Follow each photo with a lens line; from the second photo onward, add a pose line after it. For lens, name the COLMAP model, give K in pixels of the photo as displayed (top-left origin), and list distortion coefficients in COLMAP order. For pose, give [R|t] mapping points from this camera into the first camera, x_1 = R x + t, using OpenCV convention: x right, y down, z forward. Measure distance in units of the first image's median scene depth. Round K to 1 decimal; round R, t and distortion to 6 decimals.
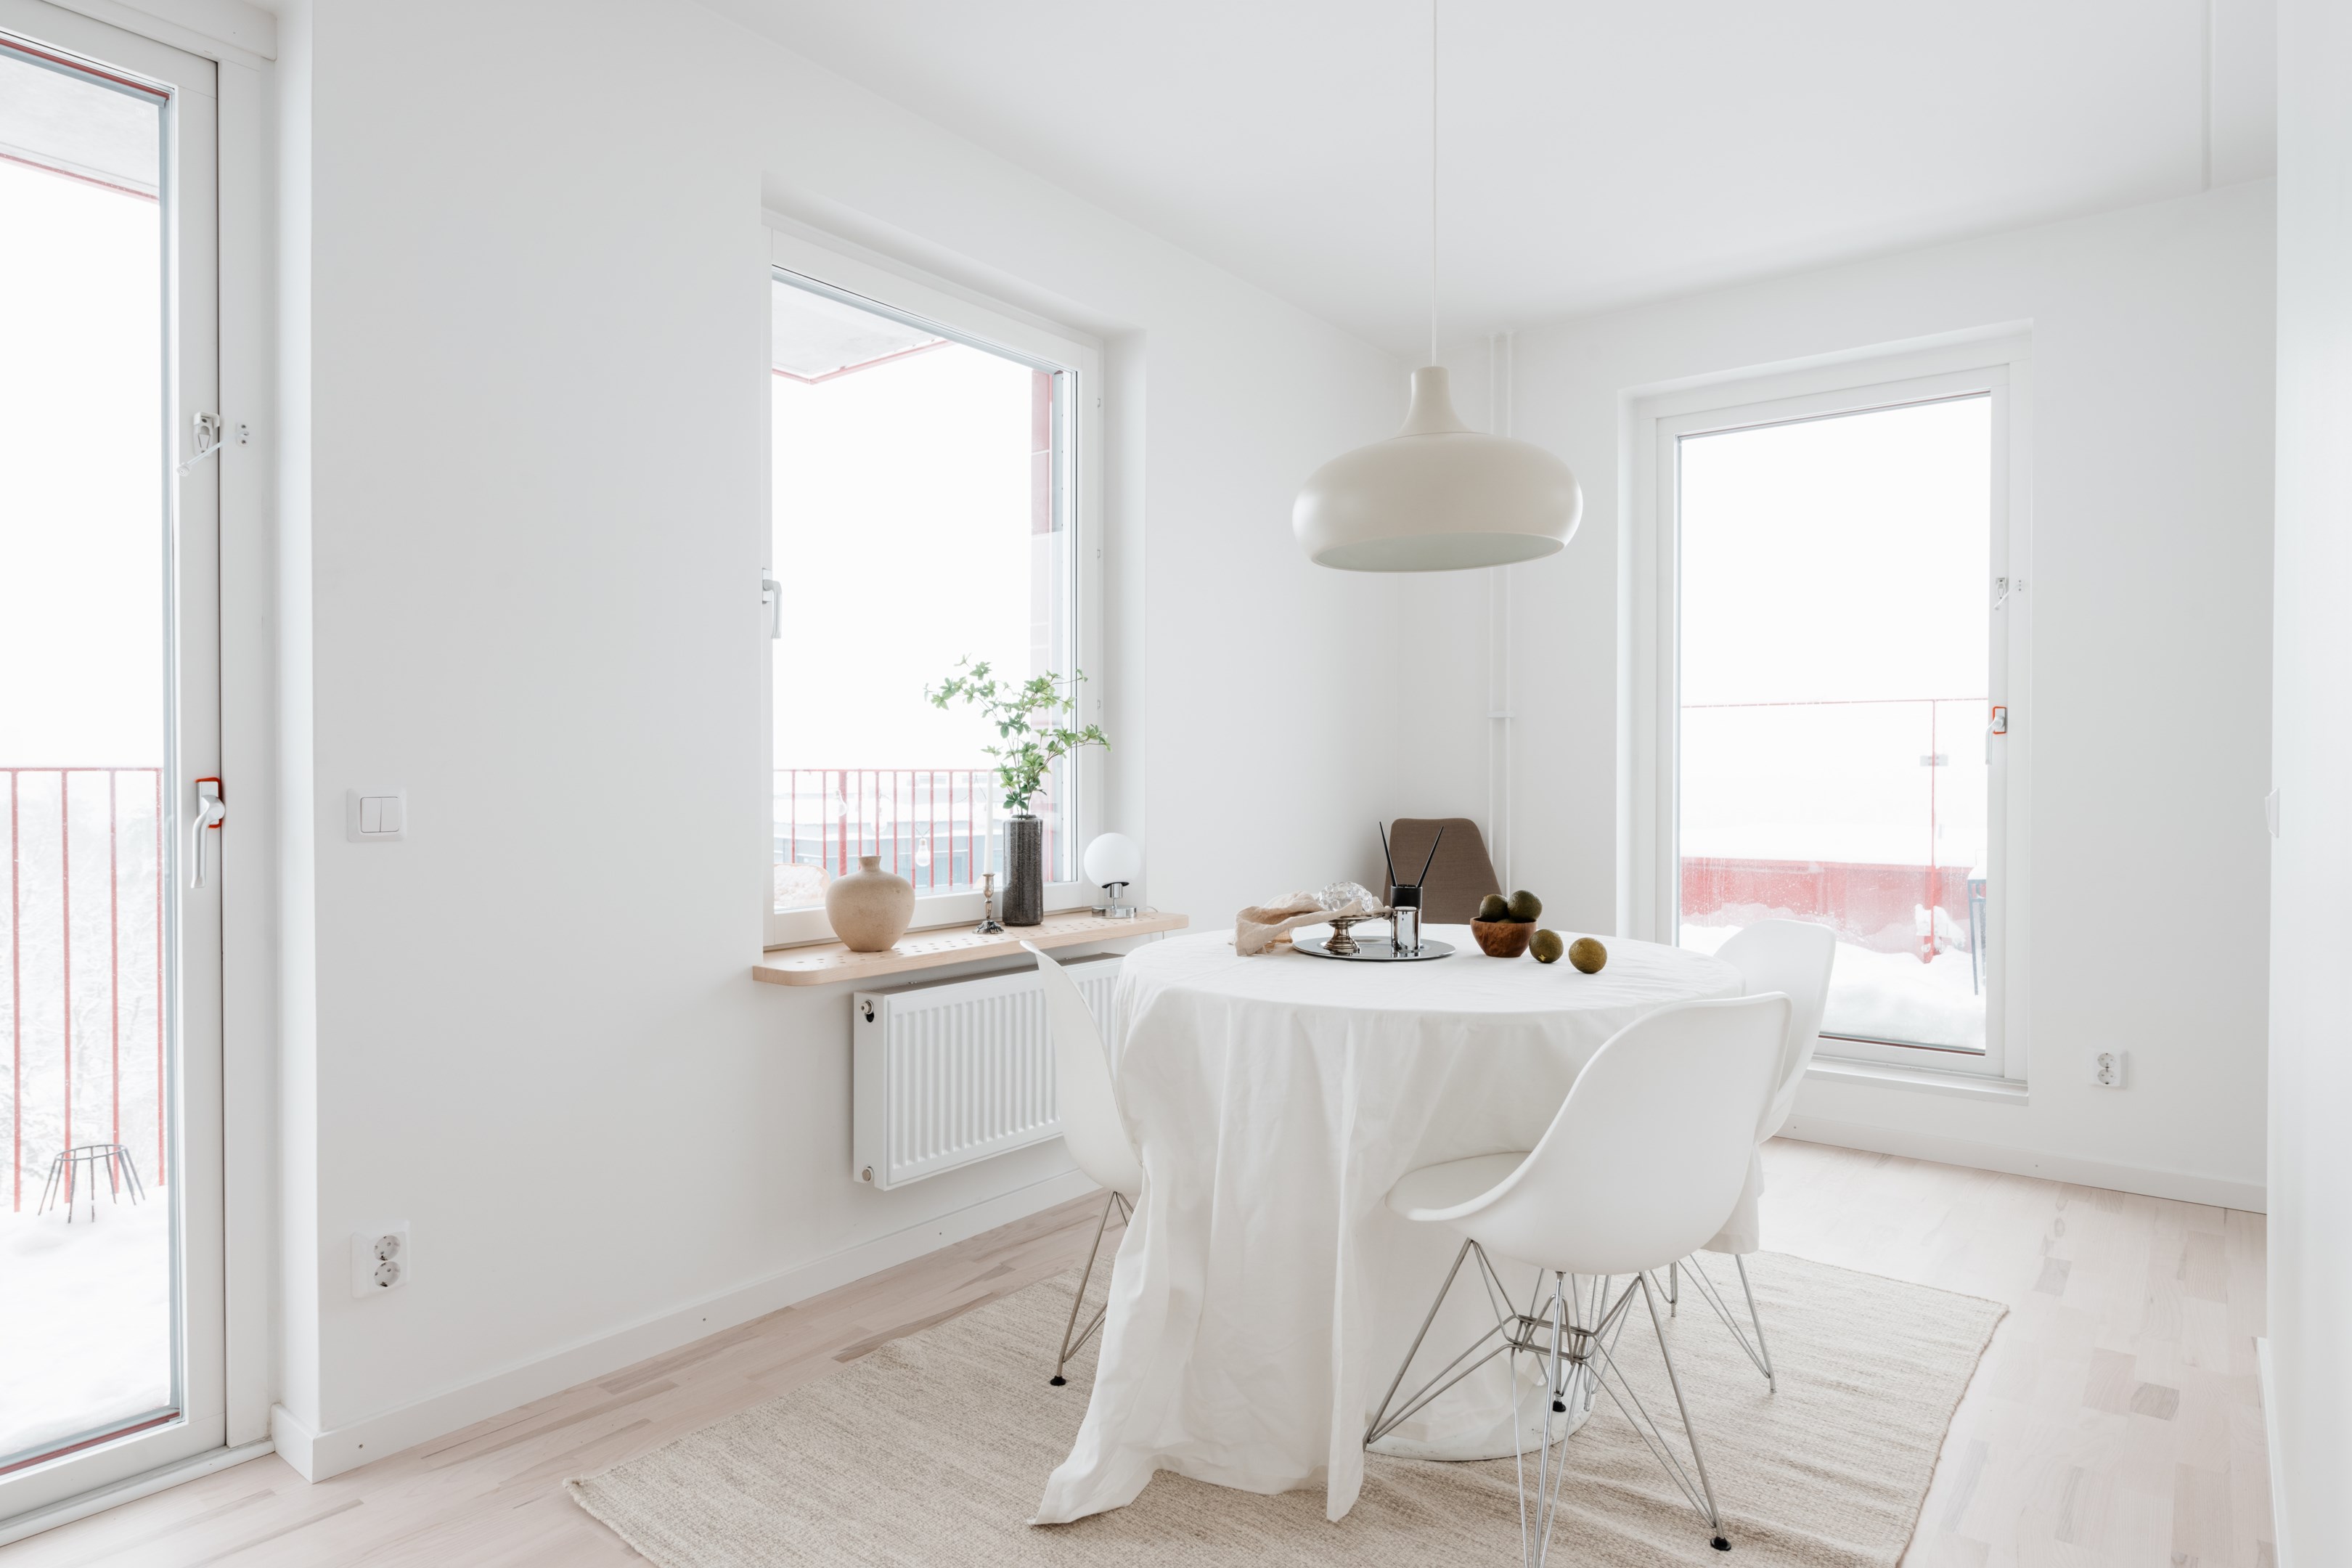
lens RADIAL K [[1352.5, 0, 1188.5], [0, 1352.5, 788.9], [0, 0, 1]] dist [-0.001711, 0.001558]
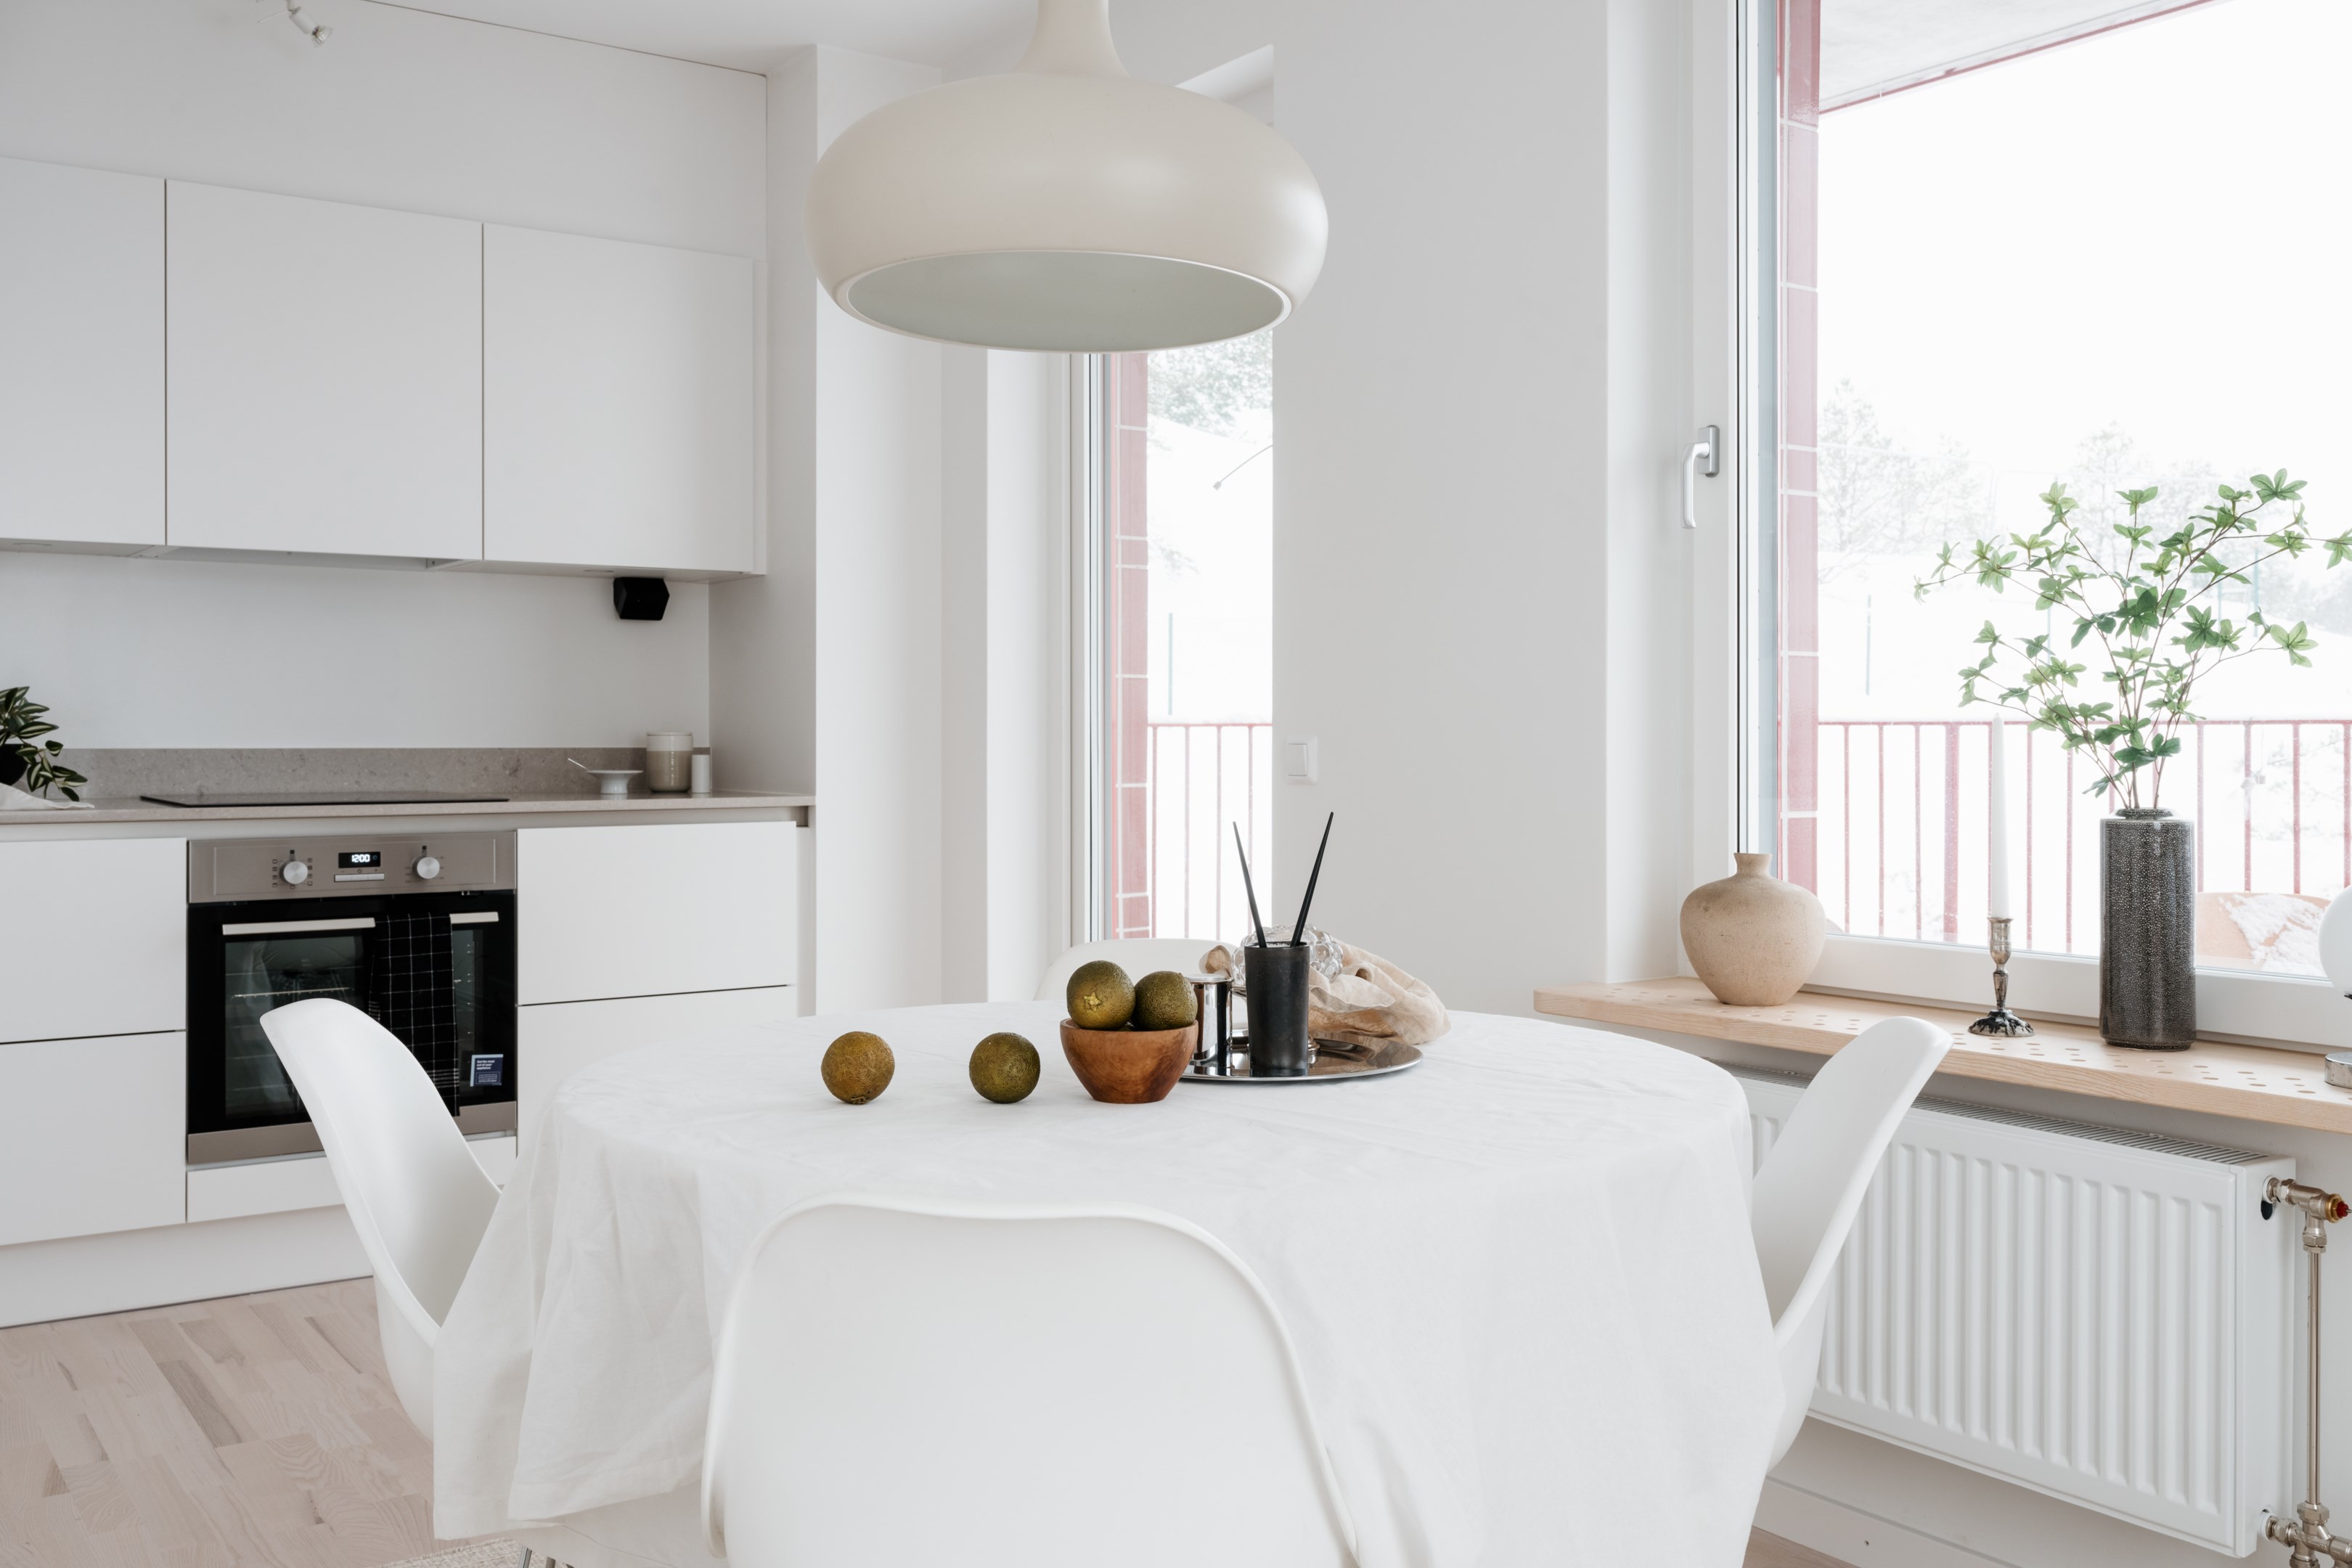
lens RADIAL K [[2149.2, 0, 1171.8], [0, 2149.2, 735.5], [0, 0, 1]] dist [0.006459, 0.000000]
pose [[-0.303027, 0.002023, -0.952980, 1.050232], [-0.012038, 0.999910, 0.005951, -0.010639], [0.952906, 0.013276, -0.302975, 1.384259]]
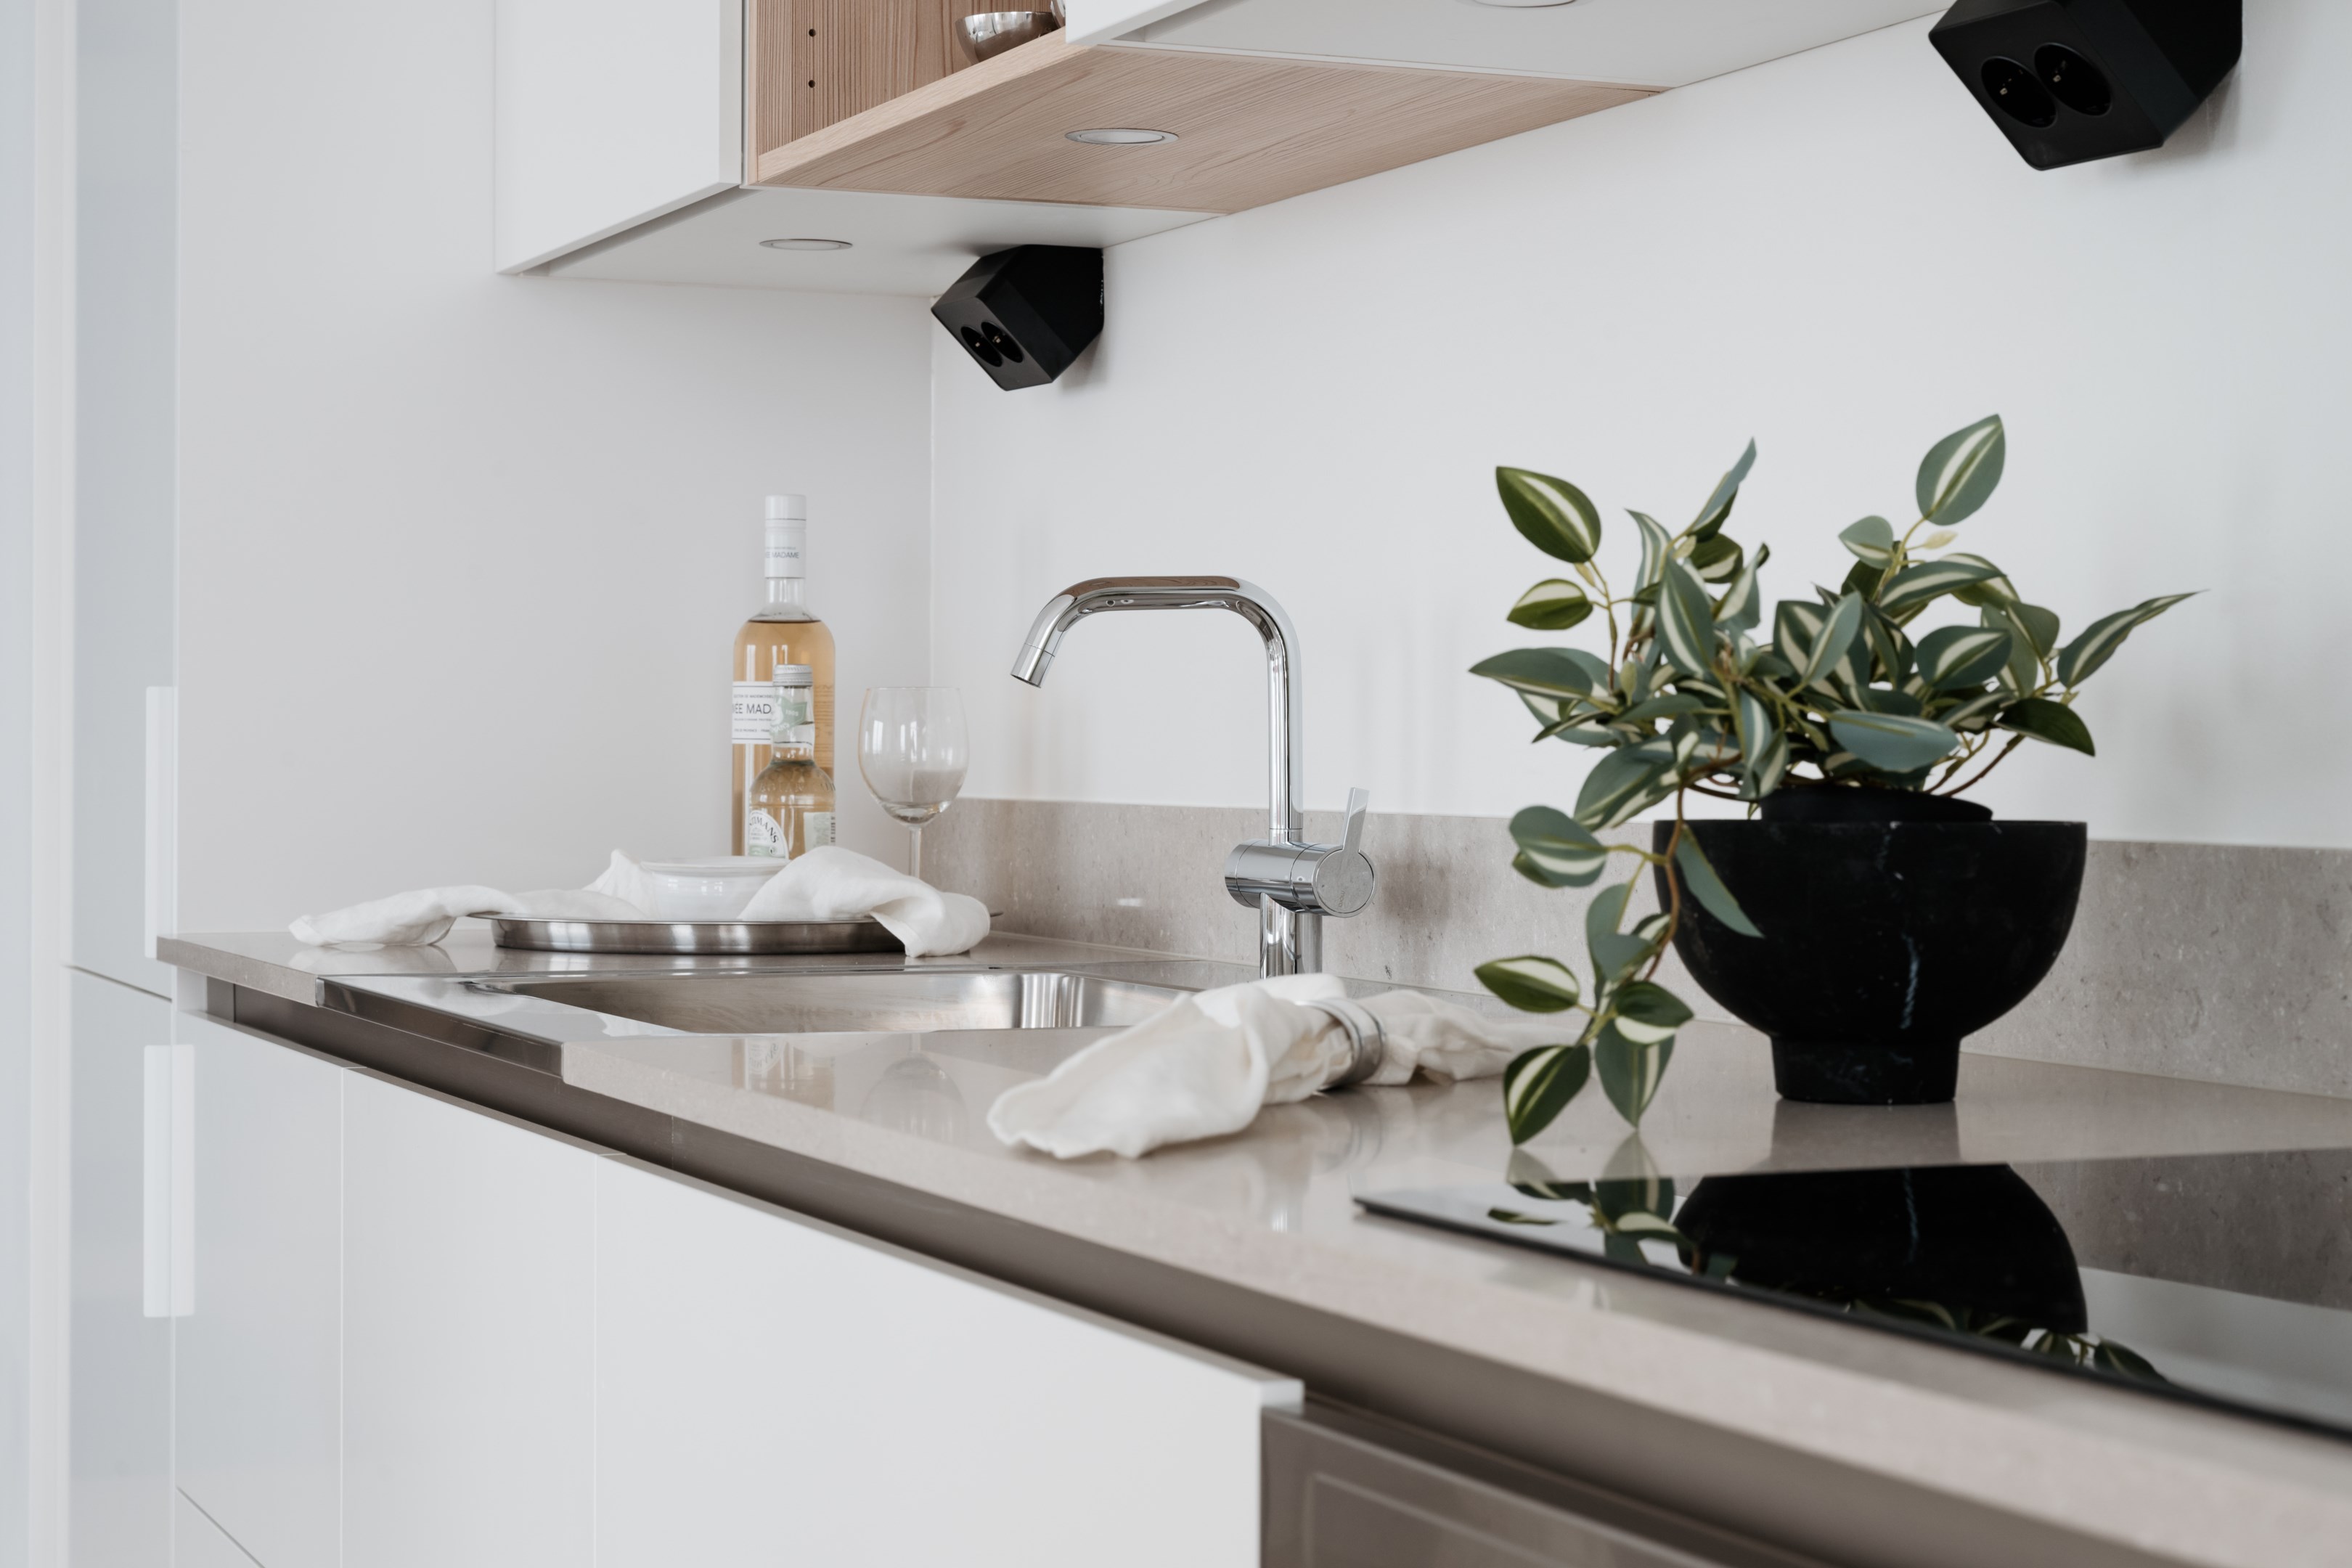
lens RADIAL K [[4401.1, 0, 1178.0], [0, 4401.1, 780.6], [0, 0, 1]] dist [-0.079416, 0.000000]
pose [[-0.871636, -0.005371, 0.490123, -0.695218], [0.005493, 0.999770, 0.020724, -0.003938], [-0.490122, 0.020755, -0.871407, 0.608660]]
